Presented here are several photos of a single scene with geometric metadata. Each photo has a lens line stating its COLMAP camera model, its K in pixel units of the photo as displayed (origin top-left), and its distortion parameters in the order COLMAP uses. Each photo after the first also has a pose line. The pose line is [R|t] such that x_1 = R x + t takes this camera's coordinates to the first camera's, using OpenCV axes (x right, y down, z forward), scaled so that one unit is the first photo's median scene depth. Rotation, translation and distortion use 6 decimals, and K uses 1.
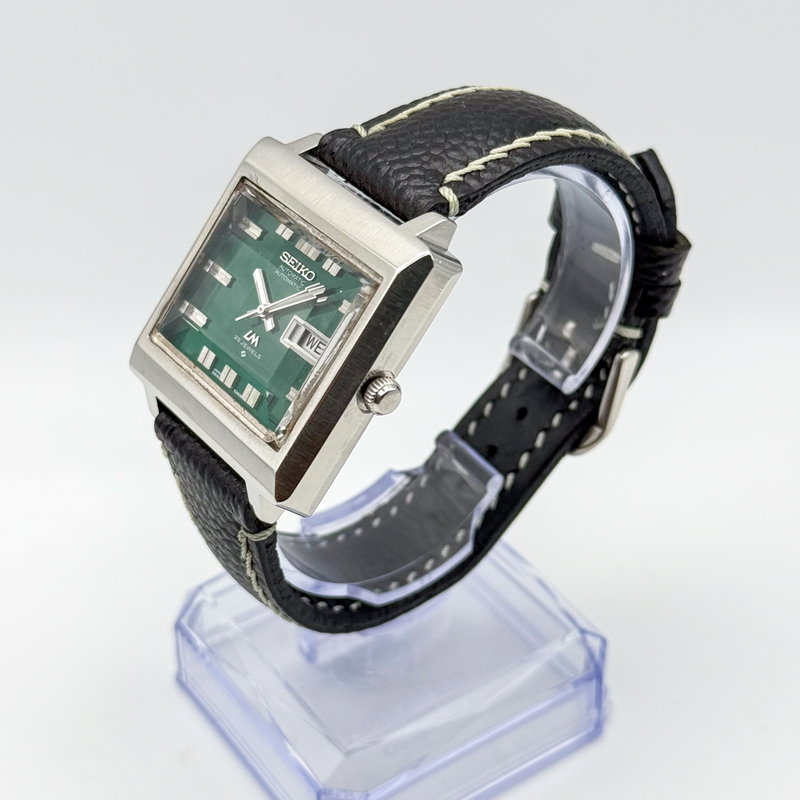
lens RADIAL K [[1850.2, 0, 400.0], [0, 1850.2, 400.0], [0, 0, 1]] dist [0.130956, -0.048466]
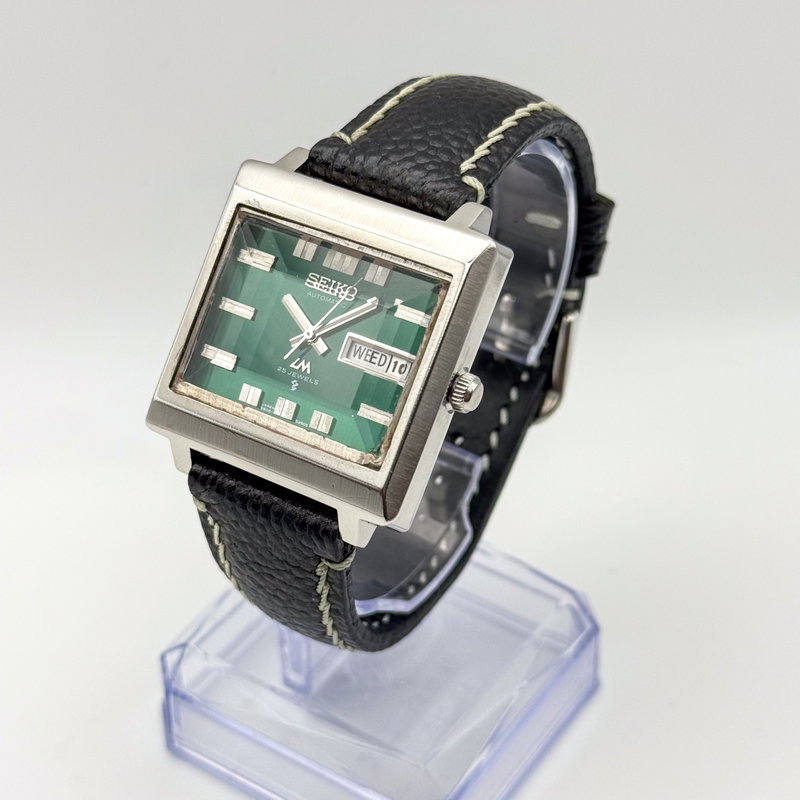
lens RADIAL K [[1850.2, 0, 400.0], [0, 1850.2, 400.0], [0, 0, 1]] dist [0.130956, -0.048466]
pose [[0.928169, -0.205305, 0.310405, -0.326383], [0.206311, 0.978027, 0.029969, -0.033078], [-0.309737, 0.036224, 0.950132, 0.065876]]
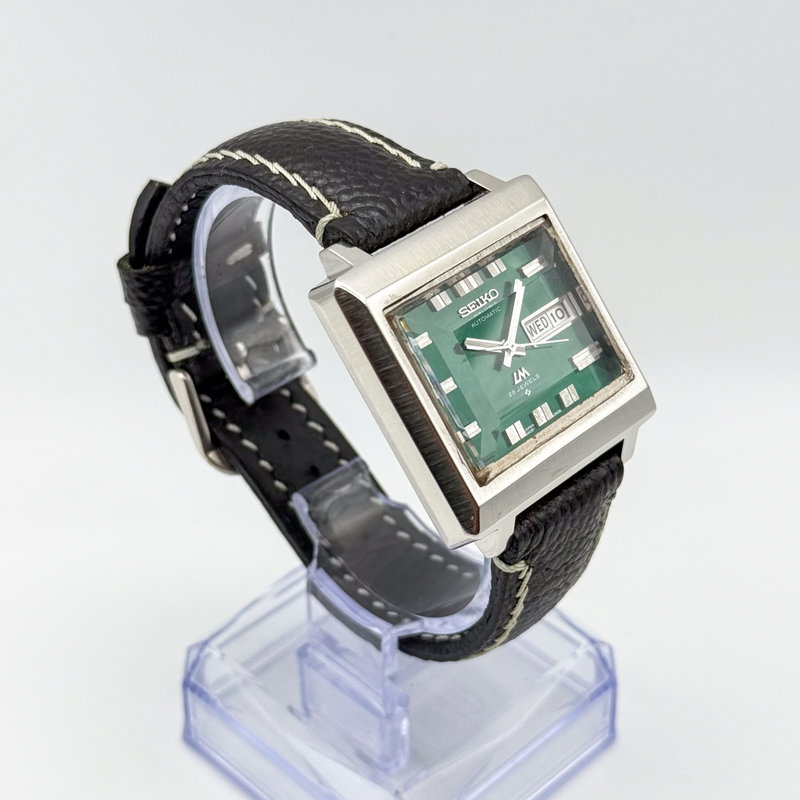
lens RADIAL K [[1850.2, 0, 400.0], [0, 1850.2, 400.0], [0, 0, 1]] dist [0.130956, -0.048466]
pose [[-0.174074, -0.571145, 0.802180, -0.859058], [0.595333, 0.587850, 0.547732, -0.598927], [-0.784396, 0.572910, 0.237692, 0.797825]]
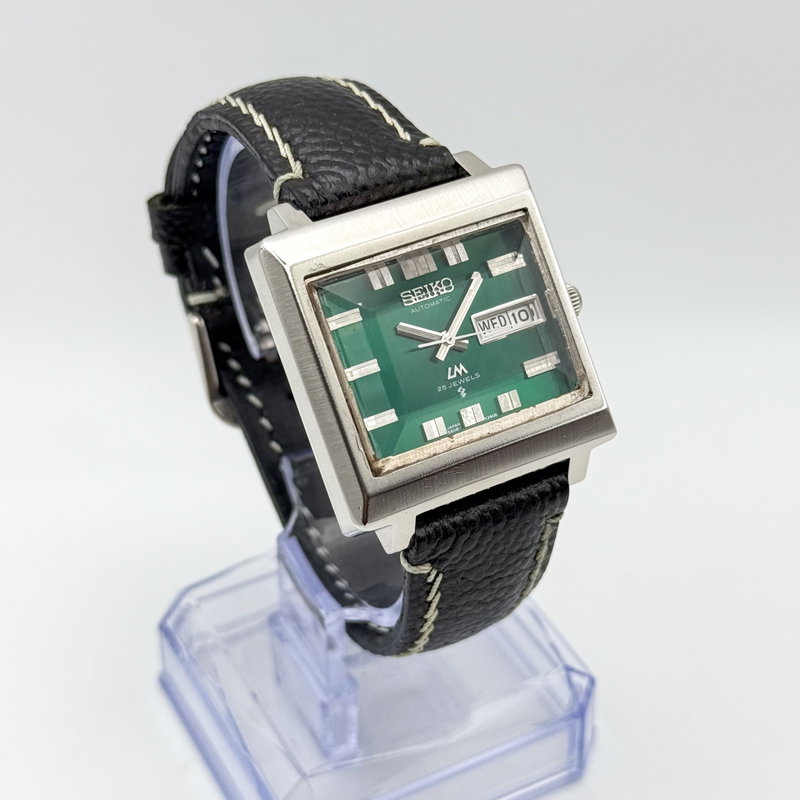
lens RADIAL K [[1850.2, 0, 400.0], [0, 1850.2, 400.0], [0, 0, 1]] dist [0.130956, -0.048466]
pose [[0.114758, -0.585895, 0.802220, -0.833471], [0.598425, 0.685356, 0.414940, -0.424445], [-0.792918, 0.432451, 0.429264, 0.603505]]
